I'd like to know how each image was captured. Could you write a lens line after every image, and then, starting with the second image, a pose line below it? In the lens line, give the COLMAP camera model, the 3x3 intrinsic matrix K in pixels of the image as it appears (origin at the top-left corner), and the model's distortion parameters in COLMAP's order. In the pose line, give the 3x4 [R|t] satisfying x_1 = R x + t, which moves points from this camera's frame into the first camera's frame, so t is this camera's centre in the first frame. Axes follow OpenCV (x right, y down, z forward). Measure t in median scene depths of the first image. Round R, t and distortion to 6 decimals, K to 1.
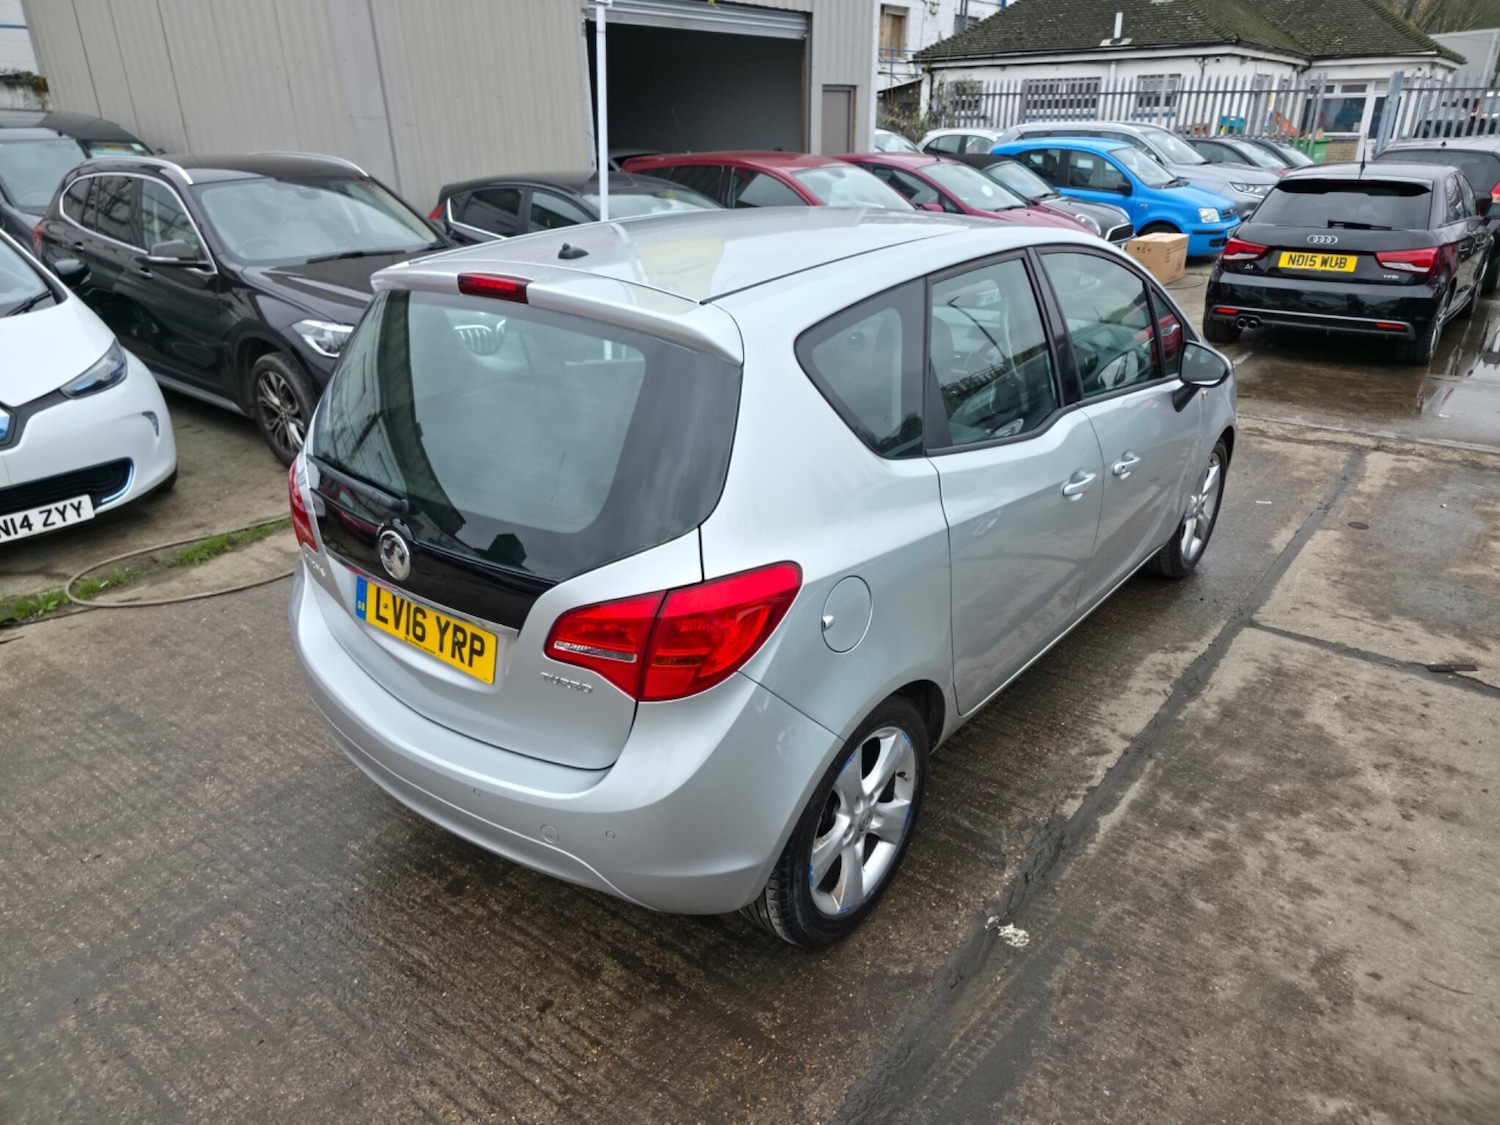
lens RADIAL K [[984.8, 0, 754.5], [0, 984.8, 563.9], [0, 0, 1]] dist [0.055100, -0.045347]
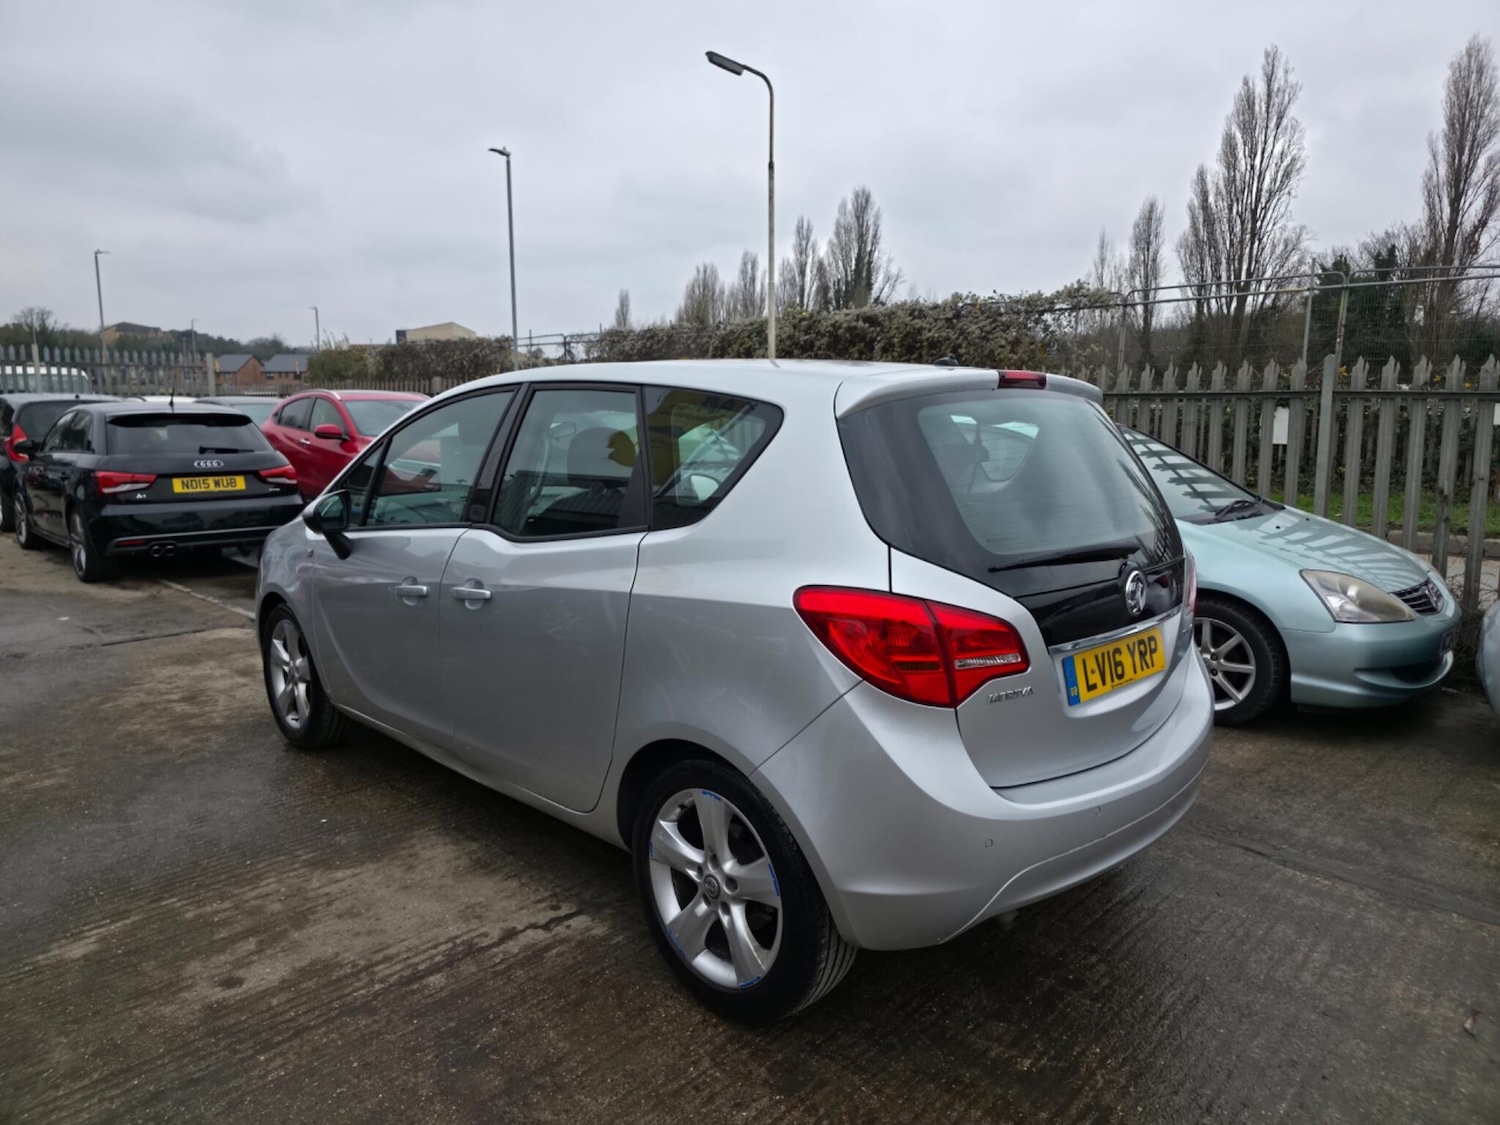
lens RADIAL K [[987.1, 0, 758.2], [0, 987.1, 562.8], [0, 0, 1]] dist [0.057054, -0.046992]
pose [[0.107987, -0.144549, 0.983588, -0.980178], [0.401527, 0.911428, 0.089861, -0.203029], [-0.909459, 0.385233, 0.156463, 0.776675]]
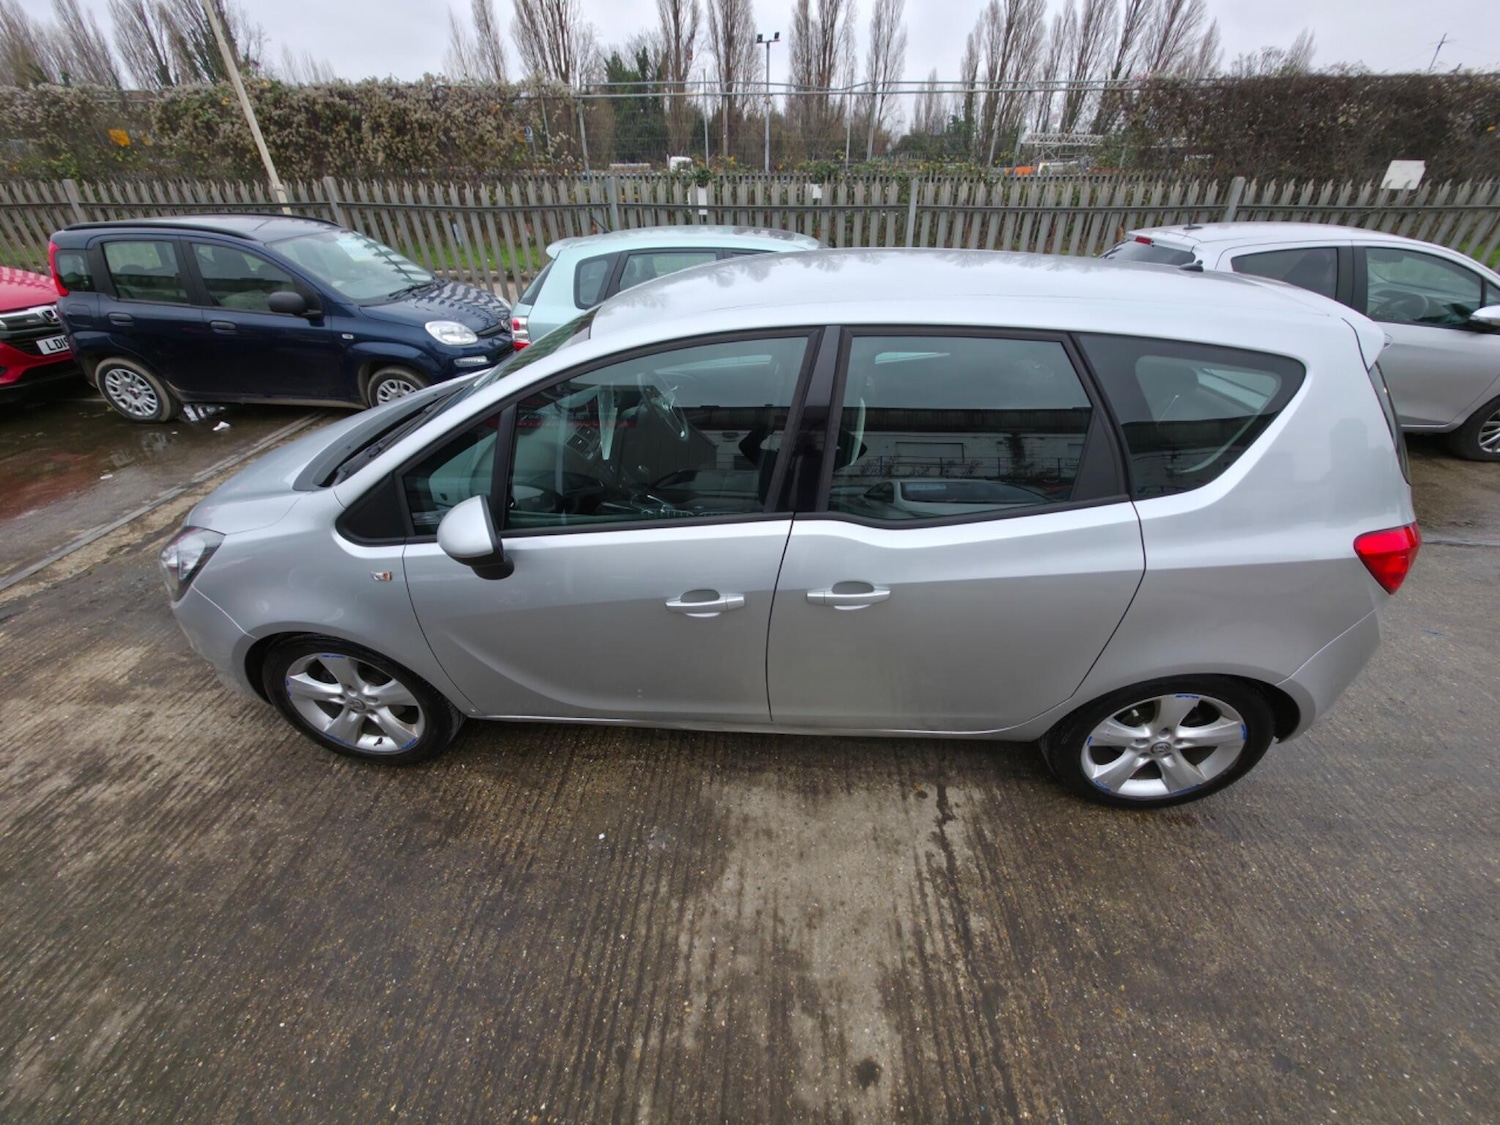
lens RADIAL K [[595.8, 0, 757.5], [0, 595.8, 558.8], [0, 0, 1]] dist [0.003034, -0.001060]
pose [[-0.570364, -0.439467, 0.693940, -0.407482], [0.345592, 0.638026, 0.688106, -0.574605], [-0.745152, 0.632291, -0.212031, 1.301387]]
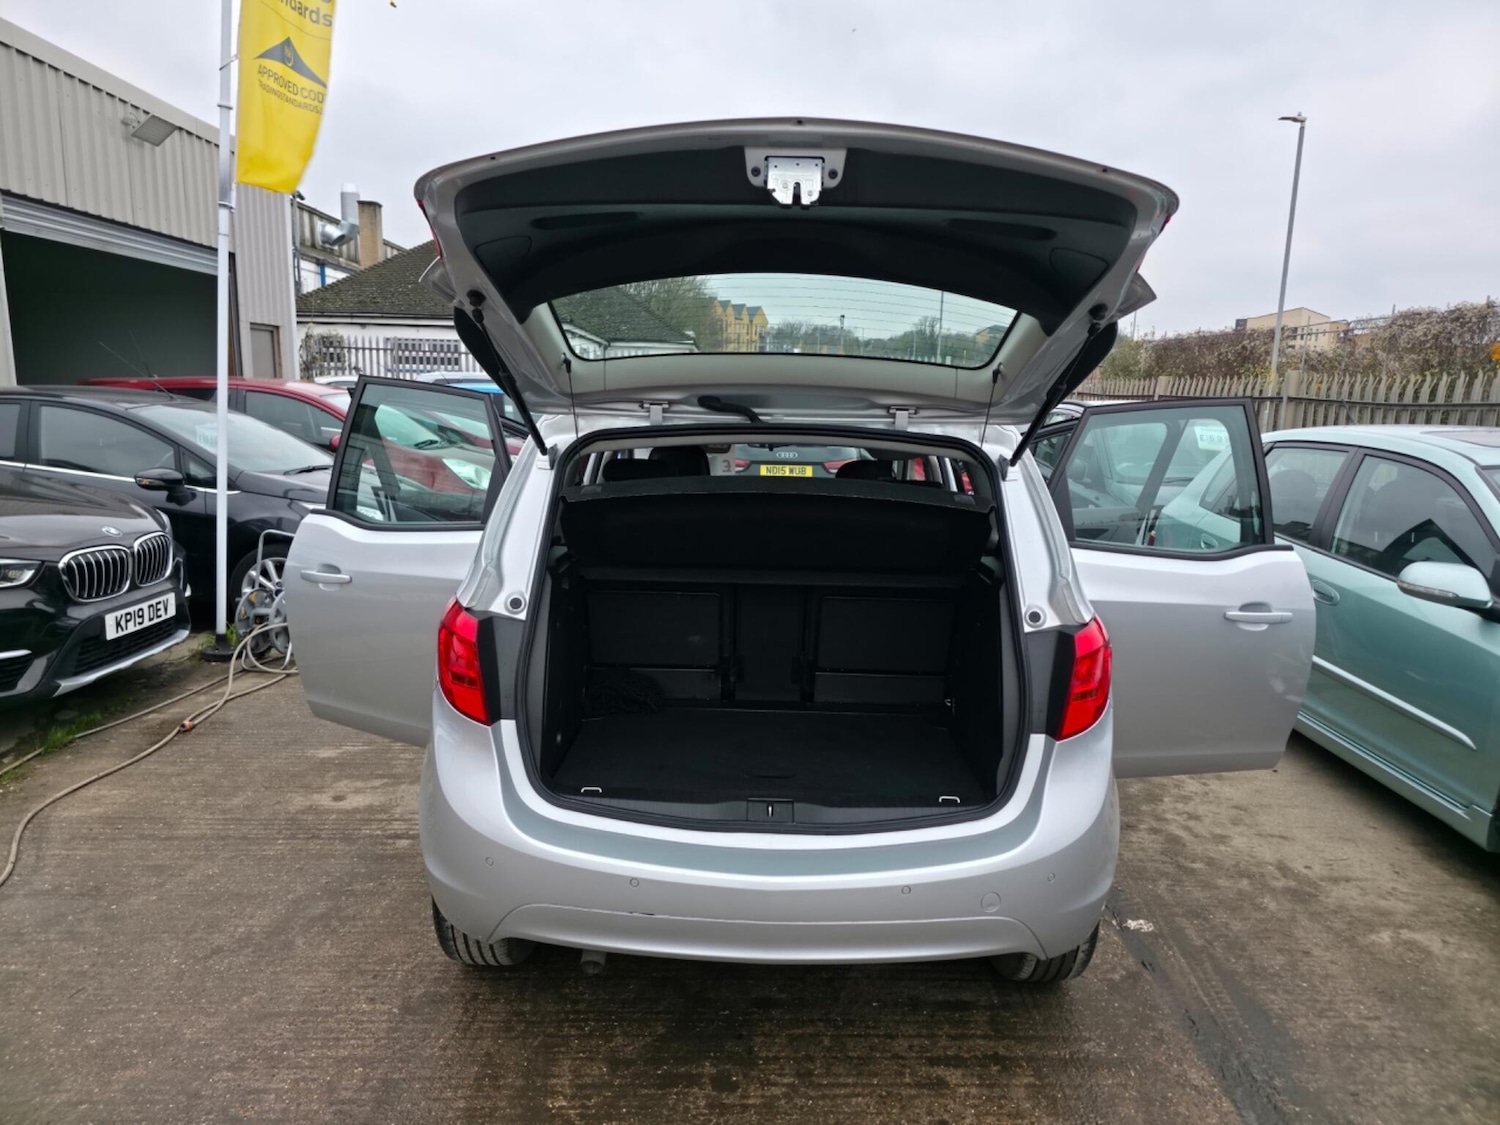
lens RADIAL K [[985.5, 0, 740.4], [0, 985.5, 566.9], [0, 0, 1]] dist [0.050159, -0.037960]
pose [[0.790641, -0.083497, 0.606561, -0.622429], [0.224759, 0.961077, -0.160671, 0.028707], [-0.569536, 0.263363, 0.778633, 0.159916]]
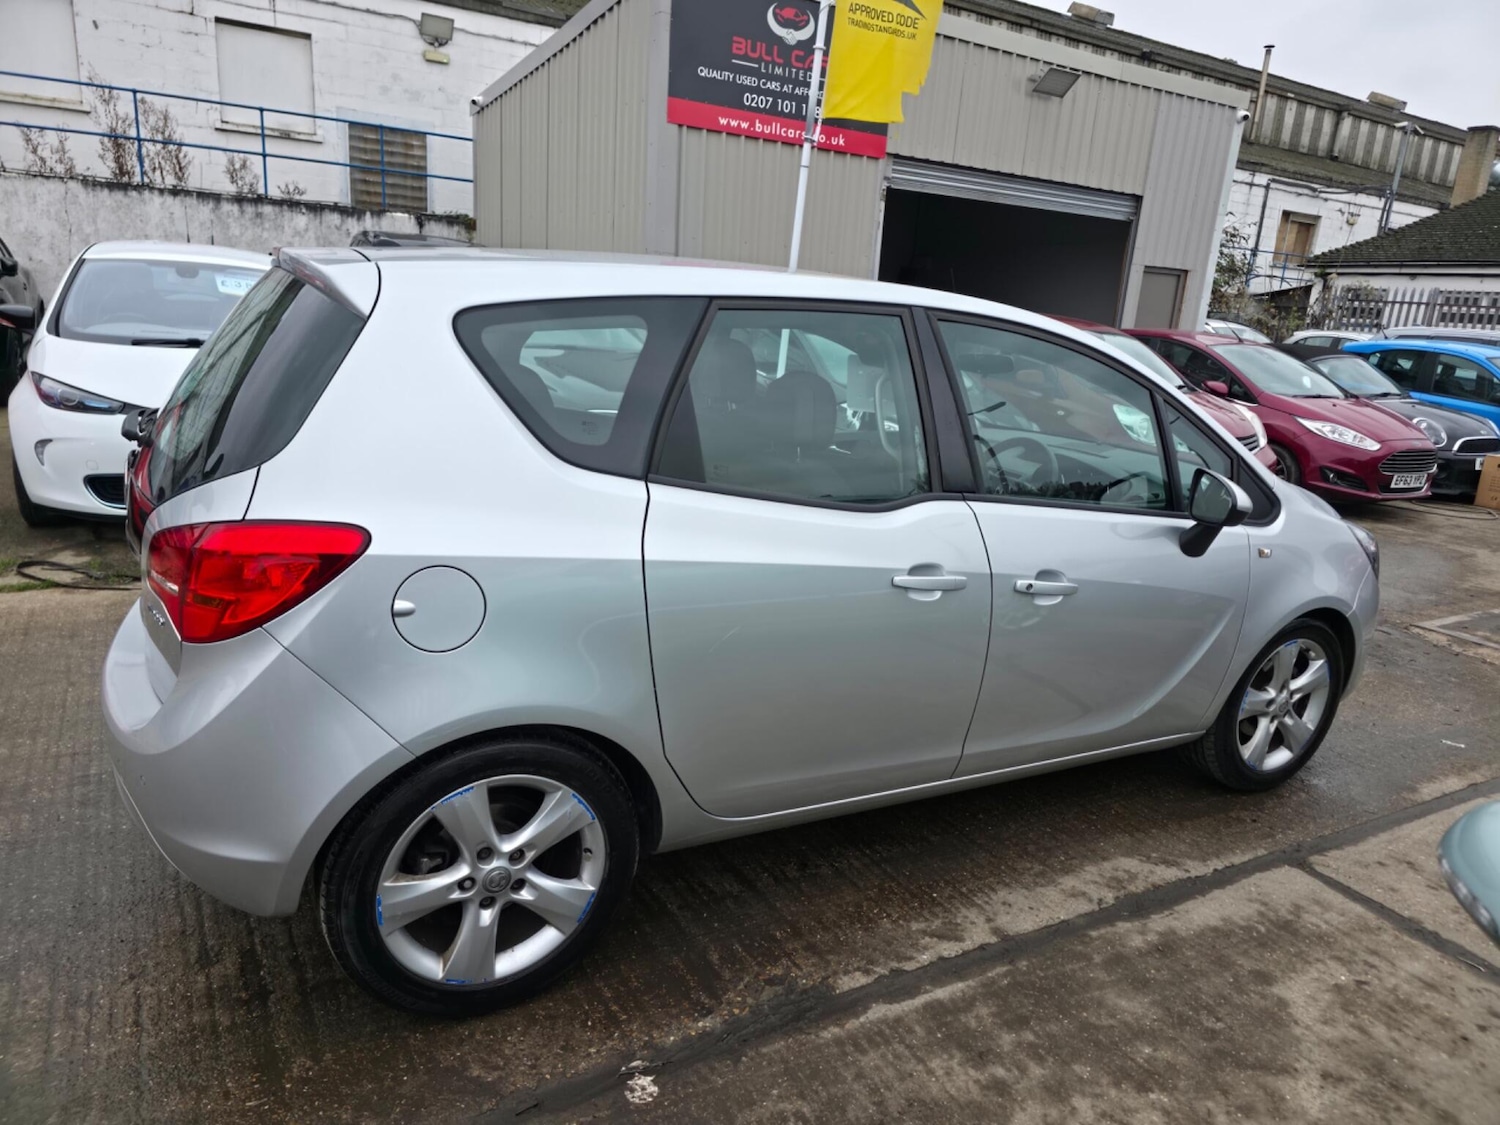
lens RADIAL K [[978.4, 0, 753.6], [0, 978.4, 571.1], [0, 0, 1]] dist [0.056153, -0.041442]
pose [[0.920494, 0.172143, -0.350795, 0.412254], [-0.227329, 0.966091, -0.122434, 0.038807], [0.317824, 0.192446, 0.928414, 0.161955]]
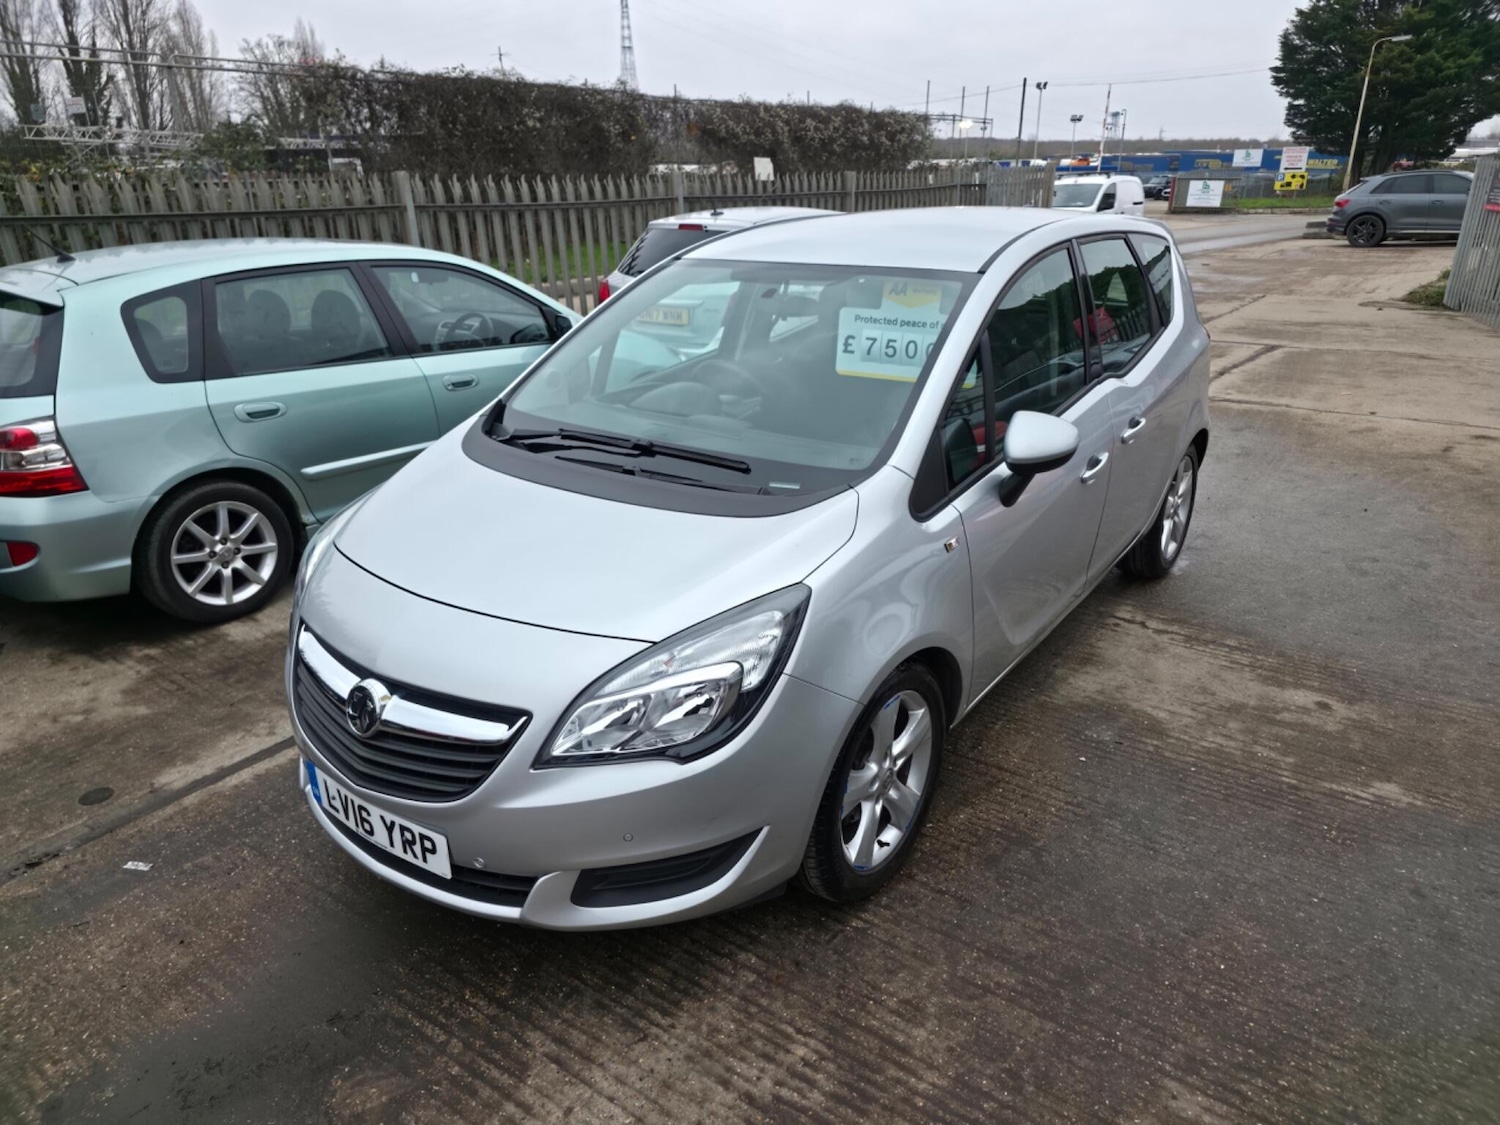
lens RADIAL K [[984.2, 0, 763.8], [0, 984.2, 574.1], [0, 0, 1]] dist [0.044397, -0.031517]
pose [[-0.998414, 0.038997, -0.040610, 0.307963], [-0.002533, 0.689433, 0.724345, -0.853179], [0.056245, 0.723299, -0.688241, 1.973270]]
